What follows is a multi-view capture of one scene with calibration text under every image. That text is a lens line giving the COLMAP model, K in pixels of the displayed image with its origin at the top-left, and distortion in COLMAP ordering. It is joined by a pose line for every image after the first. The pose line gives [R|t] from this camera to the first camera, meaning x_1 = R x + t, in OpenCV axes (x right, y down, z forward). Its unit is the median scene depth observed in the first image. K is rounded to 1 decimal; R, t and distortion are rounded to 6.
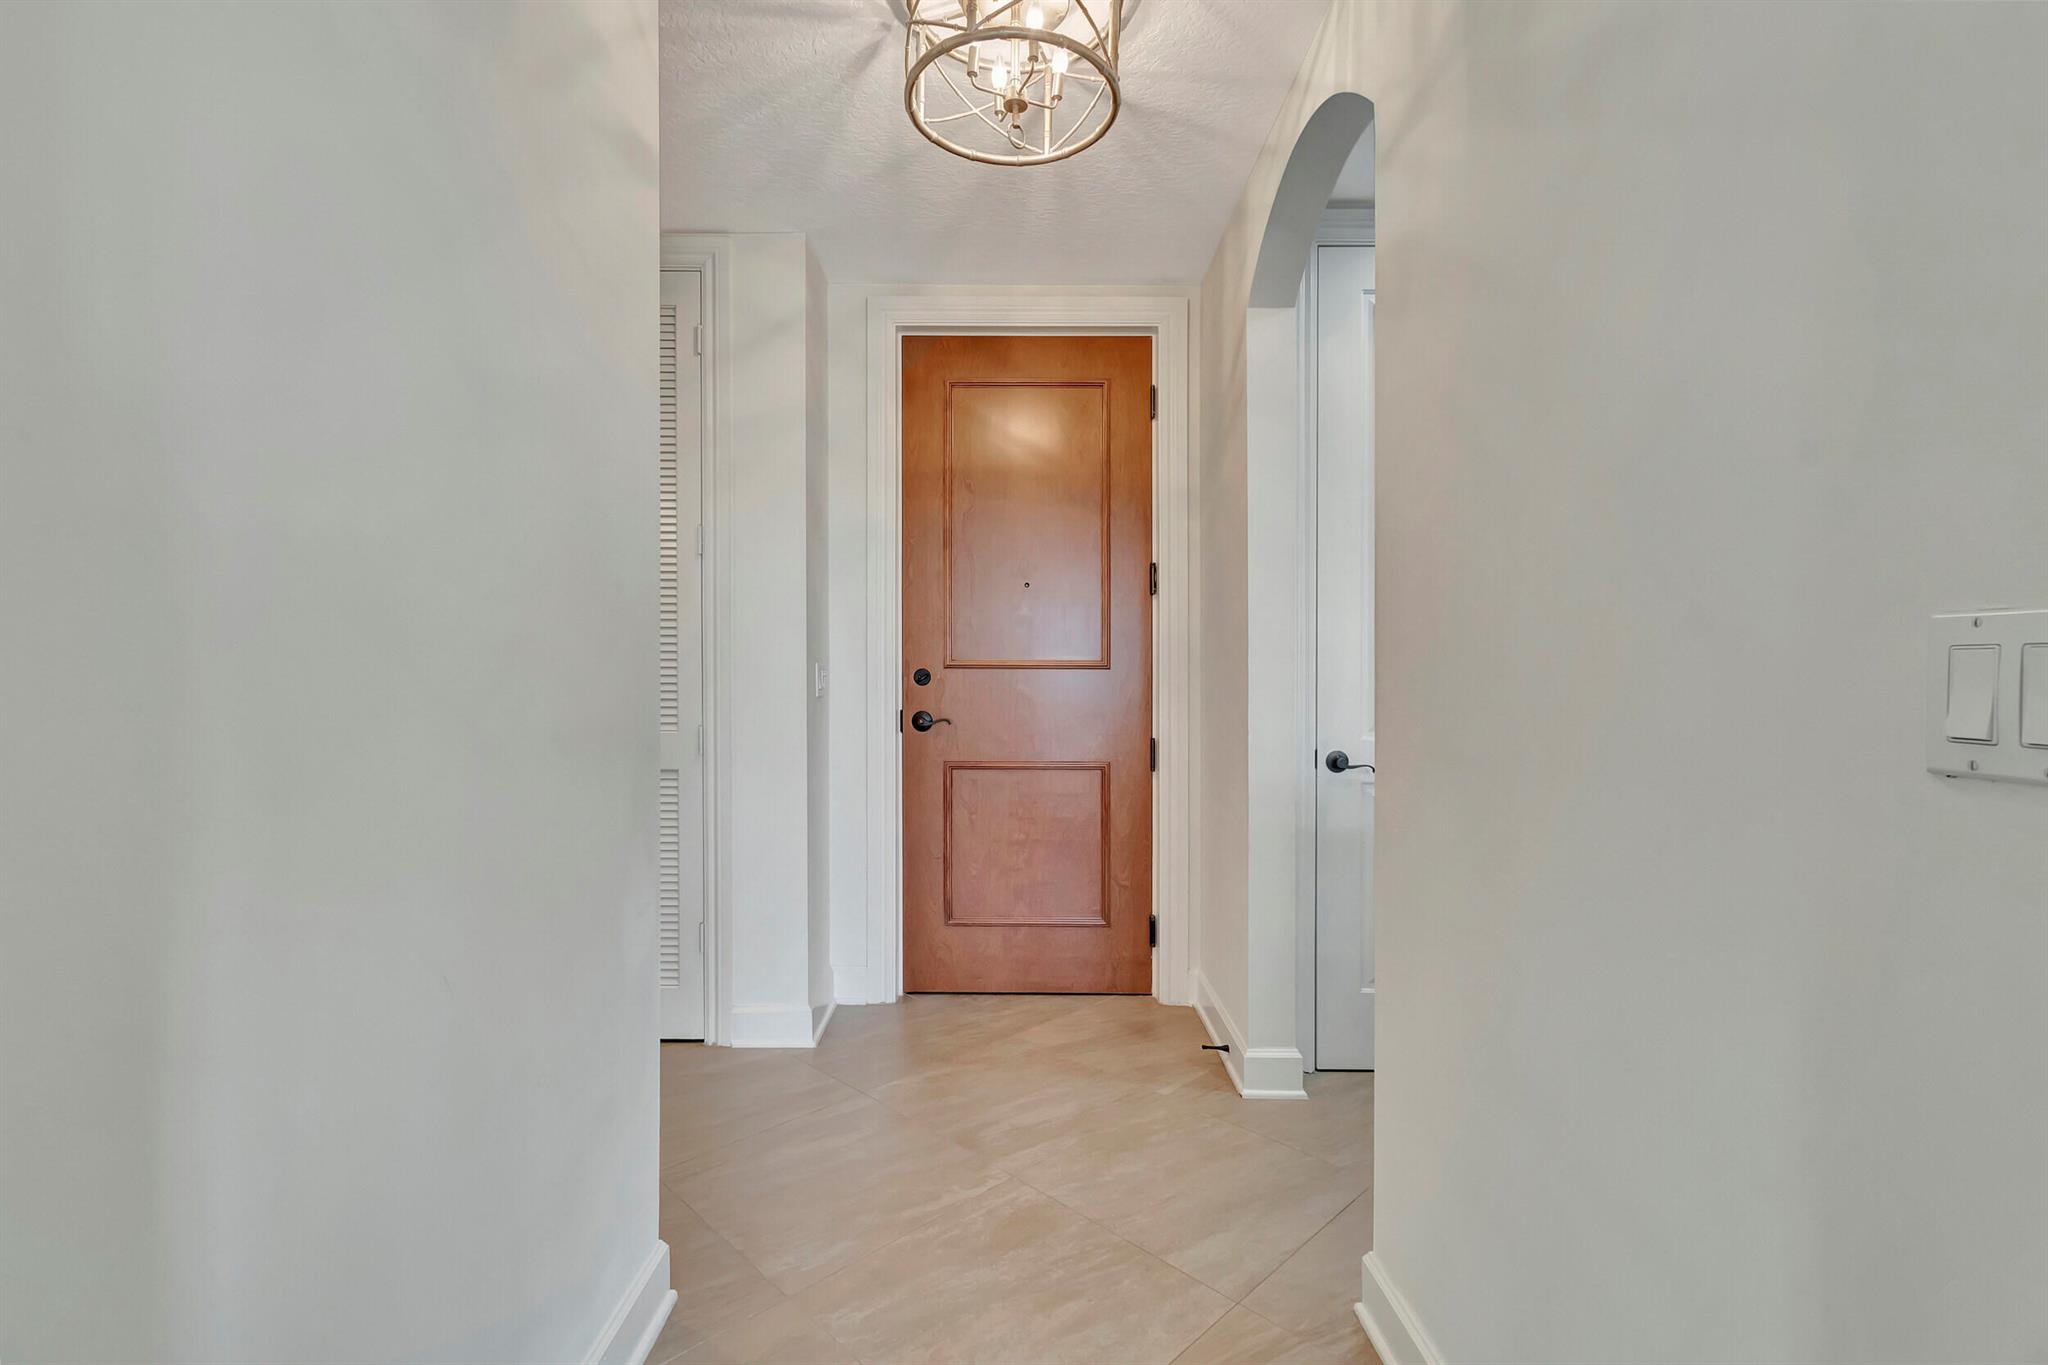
lens RADIAL K [[918.0, 0, 1014.5], [0, 918.0, 678.0], [0, 0, 1]] dist [-0.002603, -0.000900]
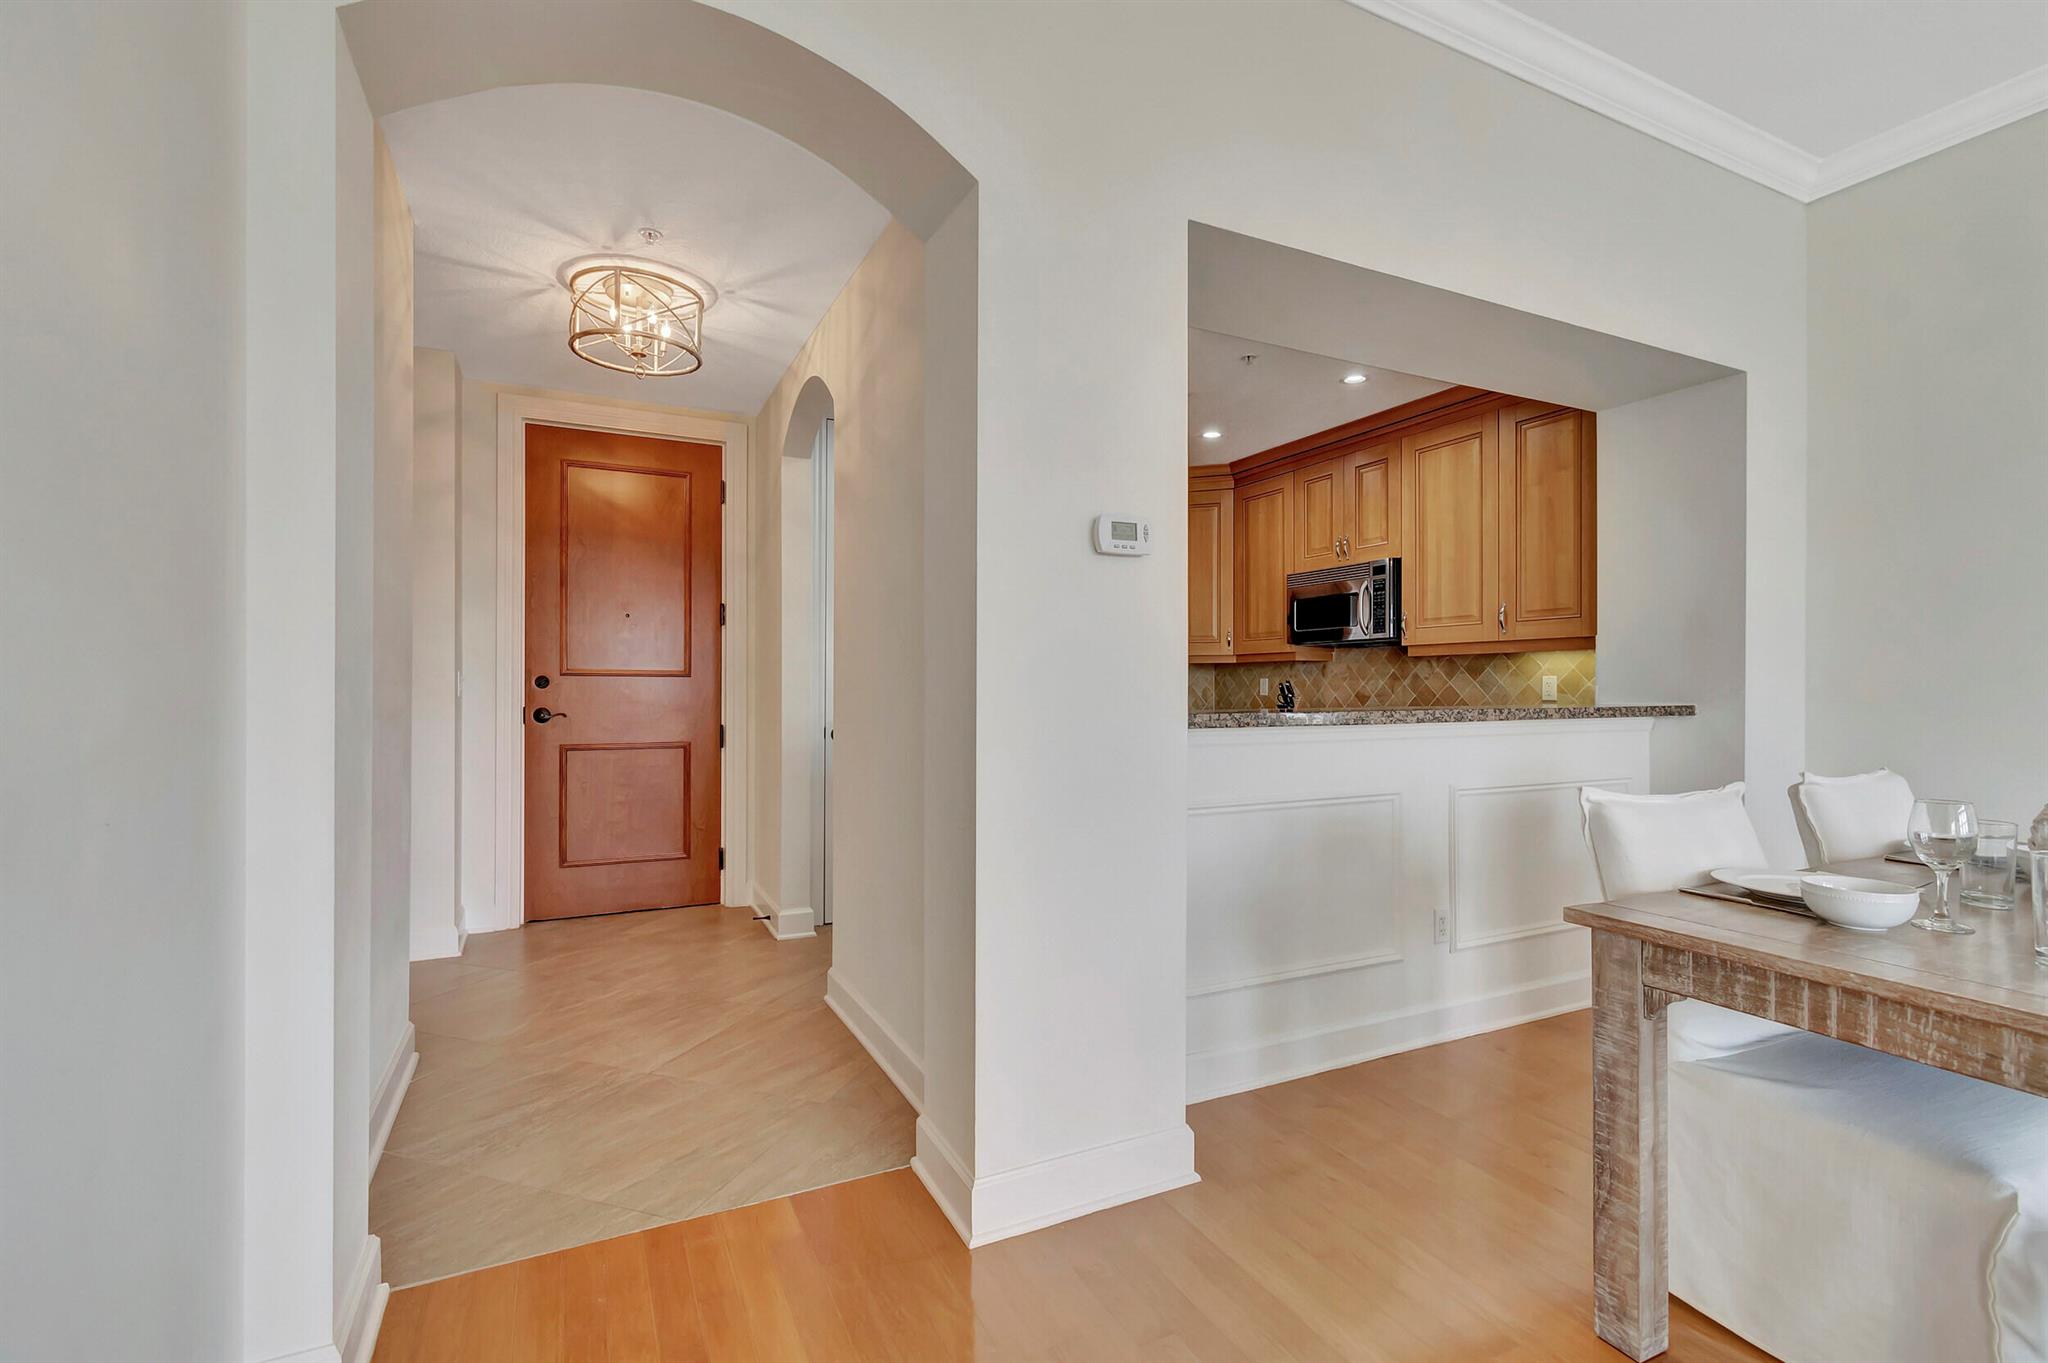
lens RADIAL K [[918.0, 0, 1014.5], [0, 918.0, 677.0], [0, 0, 1]] dist [-0.002603, -0.000900]
pose [[0.899404, 0.004741, 0.437093, -0.066413], [-0.000127, 0.999944, -0.010584, 0.005969], [-0.437119, 0.009464, 0.899354, -0.501325]]
